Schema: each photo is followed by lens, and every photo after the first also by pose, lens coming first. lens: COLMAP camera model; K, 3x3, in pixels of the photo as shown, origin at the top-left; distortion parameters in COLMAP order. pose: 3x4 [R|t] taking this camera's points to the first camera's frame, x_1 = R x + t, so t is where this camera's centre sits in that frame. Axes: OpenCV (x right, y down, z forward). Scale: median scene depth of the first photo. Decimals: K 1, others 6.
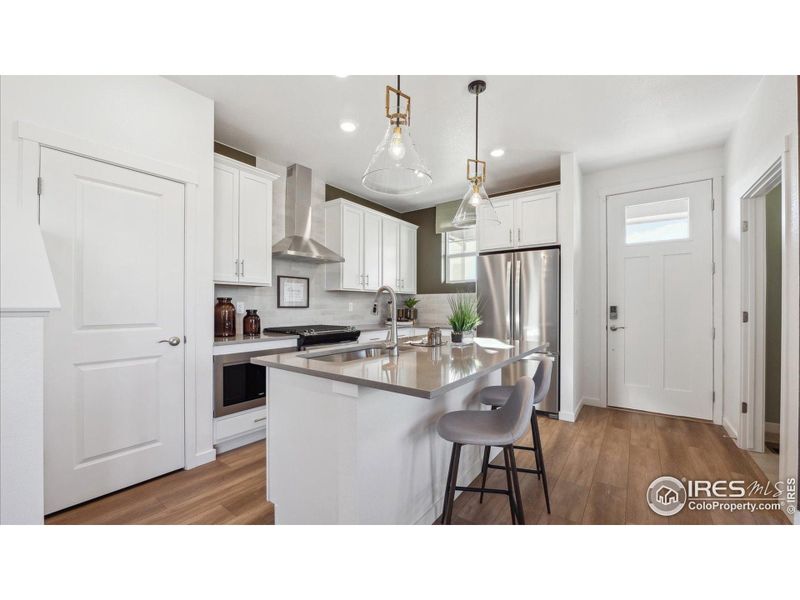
lens RADIAL K [[333.0, 0, 400.8], [0, 333.0, 304.5], [0, 0, 1]] dist [-0.011926, 0.000125]
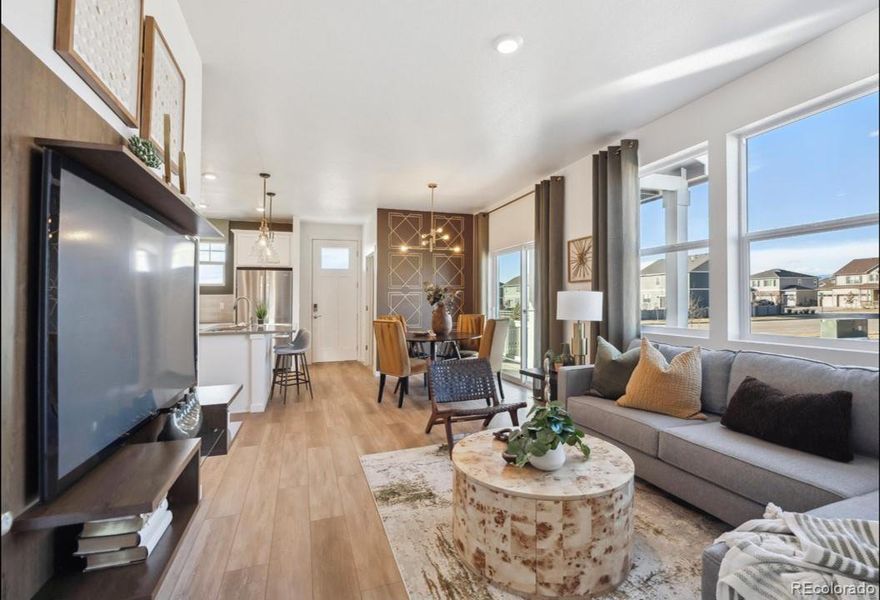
lens RADIAL K [[436.3, 0, 421.5], [0, 436.3, 269.1], [0, 0, 1]] dist [-0.009198, -0.001345]
pose [[0.625409, 0.045818, 0.778951, -0.829536], [0.009450, 0.997757, -0.066276, -0.023231], [-0.780240, 0.048810, 0.623573, -0.911014]]
